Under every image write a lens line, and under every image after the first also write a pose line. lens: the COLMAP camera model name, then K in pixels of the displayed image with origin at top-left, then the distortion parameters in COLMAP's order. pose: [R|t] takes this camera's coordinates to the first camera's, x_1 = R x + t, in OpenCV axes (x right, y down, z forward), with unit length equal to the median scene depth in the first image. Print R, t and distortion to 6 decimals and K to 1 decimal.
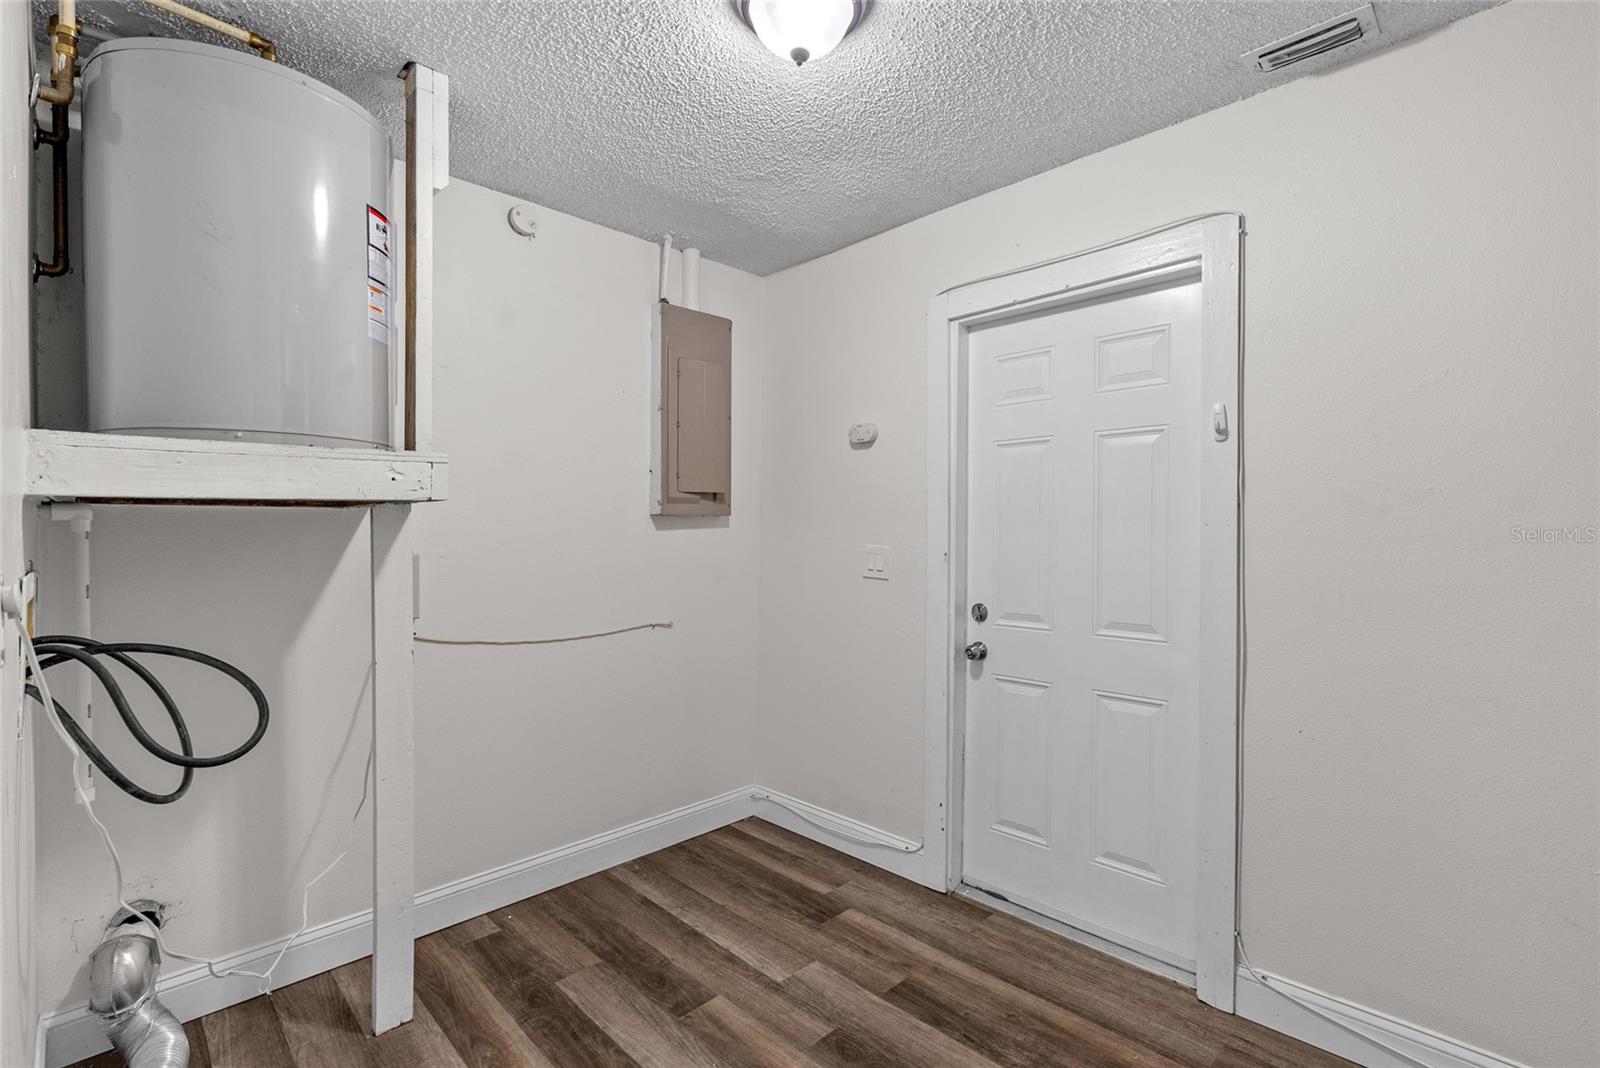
lens RADIAL K [[726.5, 0, 799.3], [0, 726.5, 537.9], [0, 0, 1]] dist [-0.004003, -0.000661]
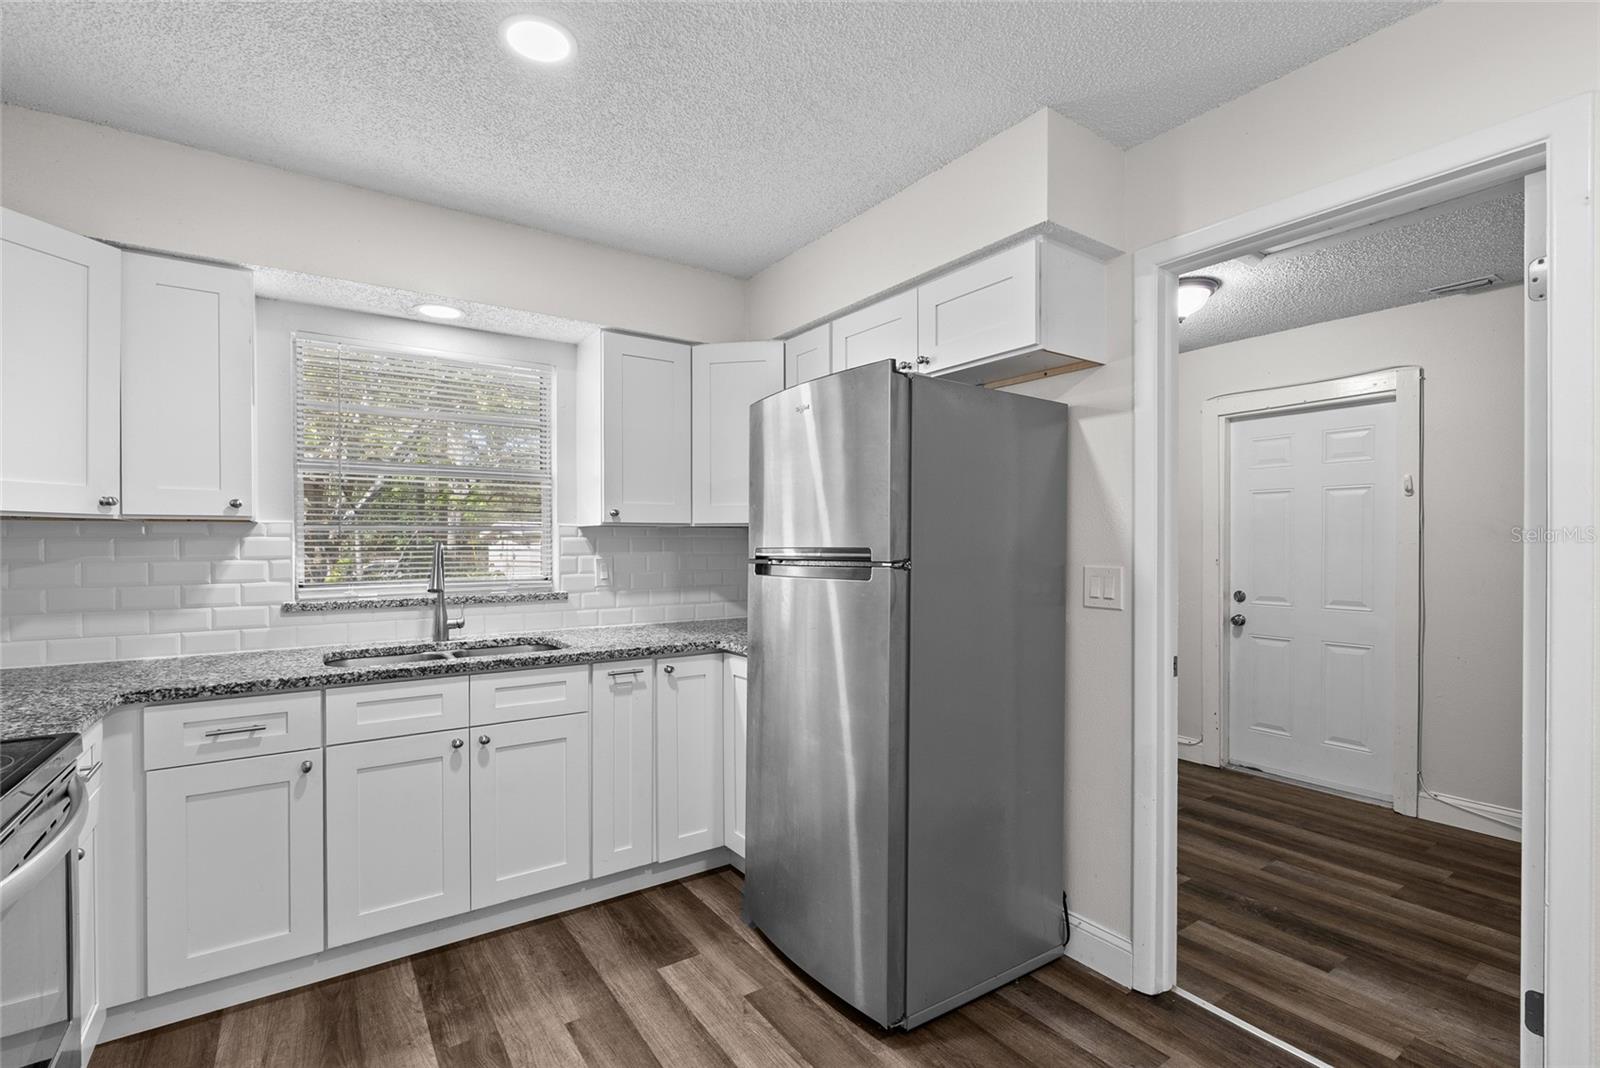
lens RADIAL K [[726.5, 0, 800.2], [0, 726.5, 549.8], [0, 0, 1]] dist [-0.004003, -0.000661]
pose [[0.986735, -0.005576, -0.162242, -0.533462], [0.006937, 0.999945, 0.007827, -0.024037], [0.162190, -0.008848, 0.986720, -0.879502]]
